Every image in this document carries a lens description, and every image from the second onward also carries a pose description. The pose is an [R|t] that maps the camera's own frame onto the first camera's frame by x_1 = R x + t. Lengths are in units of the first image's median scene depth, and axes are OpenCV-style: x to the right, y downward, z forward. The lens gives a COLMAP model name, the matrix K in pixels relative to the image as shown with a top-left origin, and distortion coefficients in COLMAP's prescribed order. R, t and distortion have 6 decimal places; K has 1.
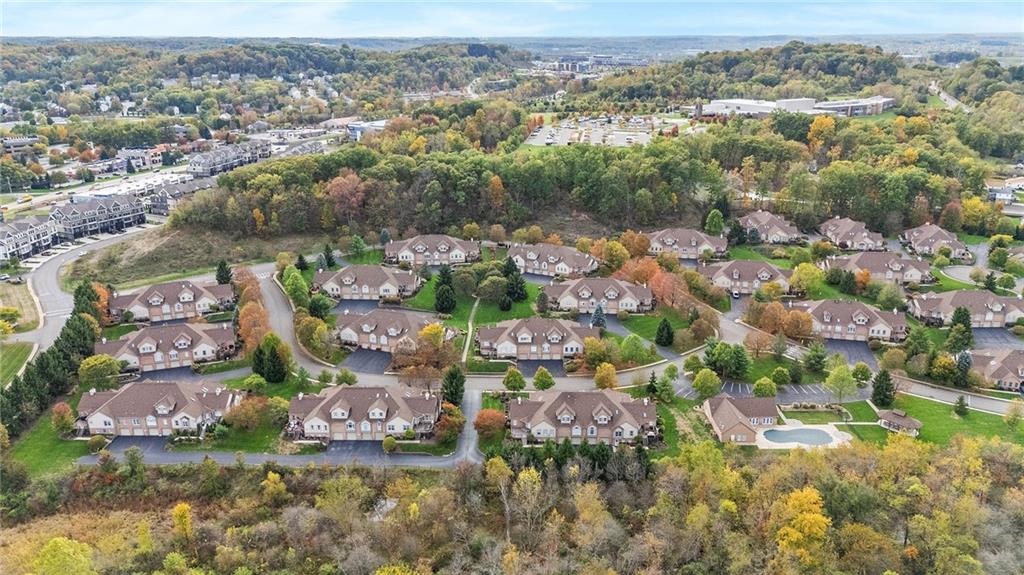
lens RADIAL K [[755.6, 0, 511.9], [0, 755.6, 287.0], [0, 0, 1]] dist [0.010950, 0.000427]
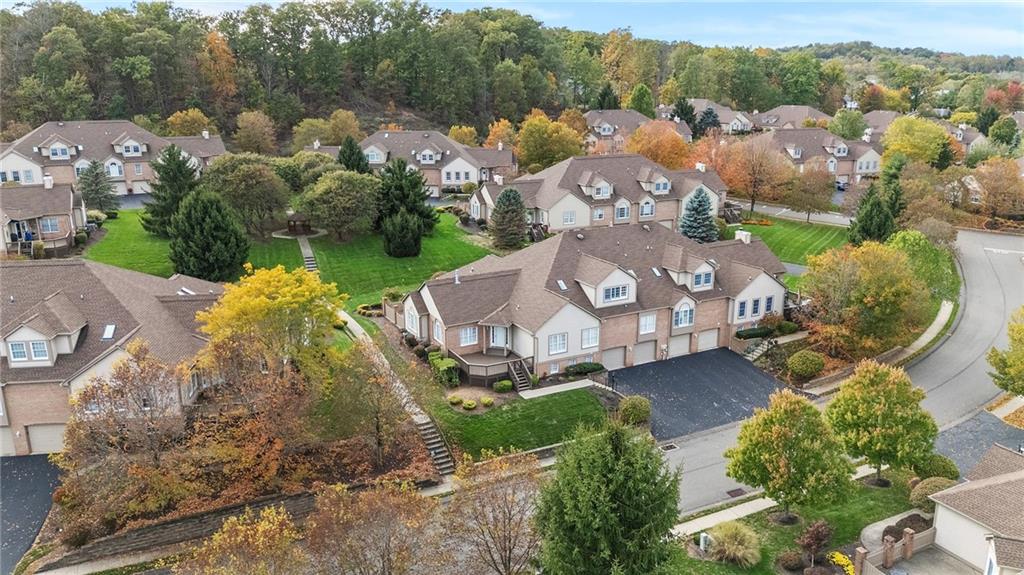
lens RADIAL K [[755.6, 0, 512.2], [0, 755.6, 288.2], [0, 0, 1]] dist [0.010950, 0.000427]
pose [[0.879725, -0.122743, 0.459366, -0.138206], [0.149617, 0.988490, -0.022403, 0.067781], [-0.451329, 0.088437, 0.887965, 0.778102]]
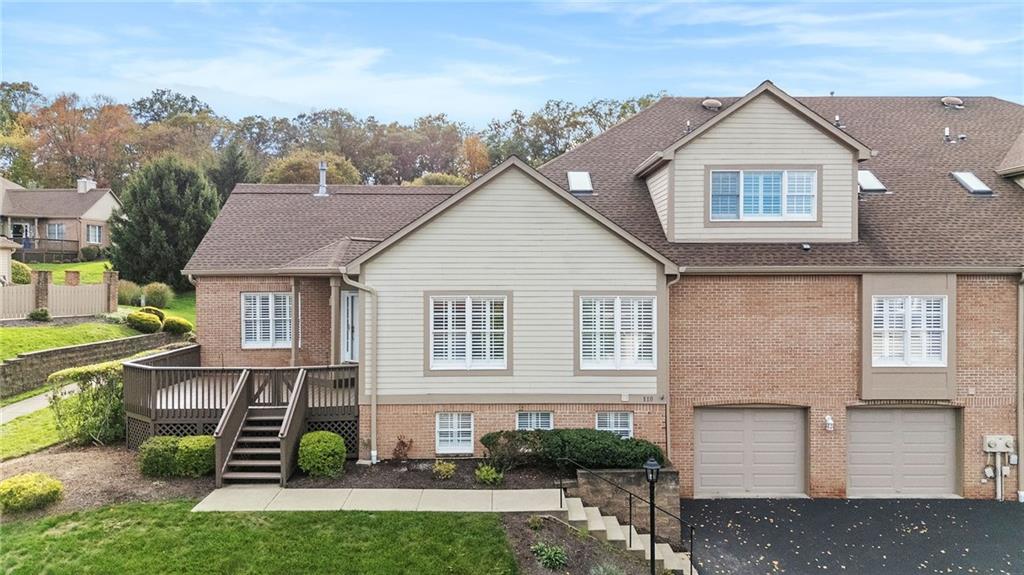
lens RADIAL K [[755.6, 0, 512.6], [0, 755.6, 286.7], [0, 0, 1]] dist [0.010950, 0.000427]
pose [[0.999886, -0.000167, 0.015094, -0.007814], [0.004684, 0.954018, -0.299713, 0.098572], [-0.014350, 0.299749, 0.953910, 0.934066]]
